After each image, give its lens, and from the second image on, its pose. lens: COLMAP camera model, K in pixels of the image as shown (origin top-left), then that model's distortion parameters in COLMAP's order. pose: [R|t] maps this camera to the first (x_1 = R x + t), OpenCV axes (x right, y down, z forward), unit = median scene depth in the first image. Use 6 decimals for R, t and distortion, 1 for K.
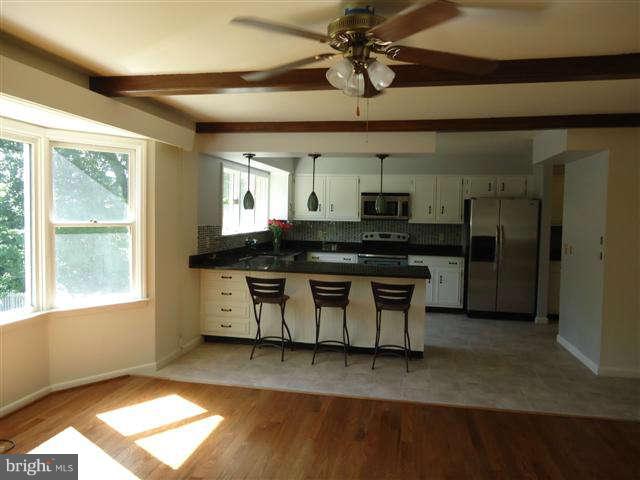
lens RADIAL K [[474.3, 0, 320.0], [0, 474.3, 240.0], [0, 0, 1]] dist [-0.002161, -0.002002]
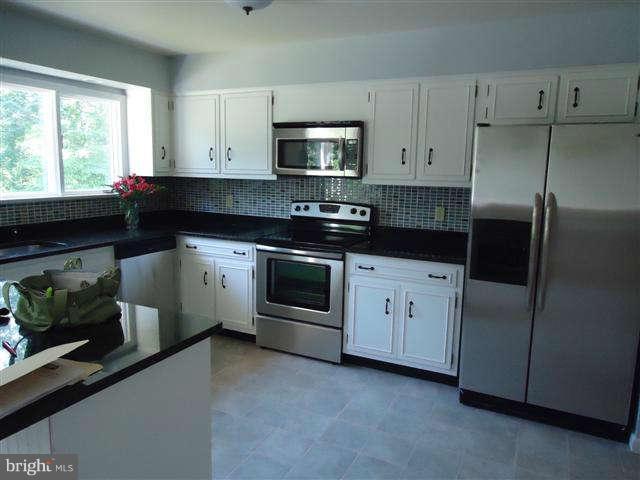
lens RADIAL K [[465.4, 0, 320.0], [0, 465.4, 240.0], [0, 0, 1]] dist [-0.004234, -0.000958]
pose [[0.966628, 0.040780, -0.252919, 0.274325], [-0.017436, 0.995433, 0.093862, -0.023418], [0.255592, -0.086320, 0.962924, 0.536912]]
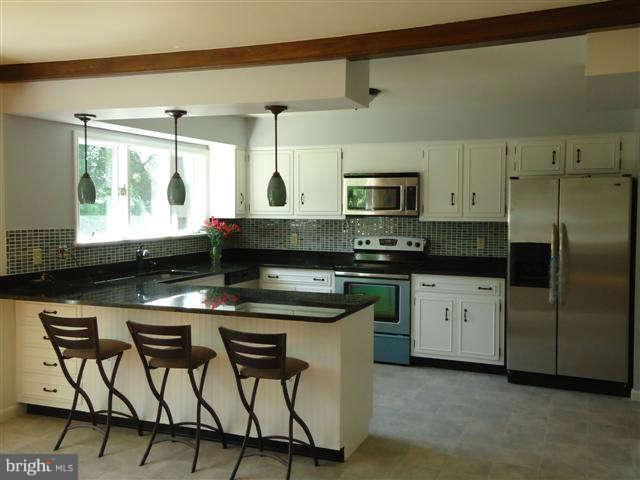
lens RADIAL K [[647.6, 0, 320.0], [0, 647.6, 240.0], [0, 0, 1]] dist [0.091948, -0.001459]
pose [[0.979646, -0.005516, -0.200658, 0.234815], [0.004377, 0.999972, -0.006118, -0.006998], [0.200686, 0.005115, 0.979642, 0.155617]]
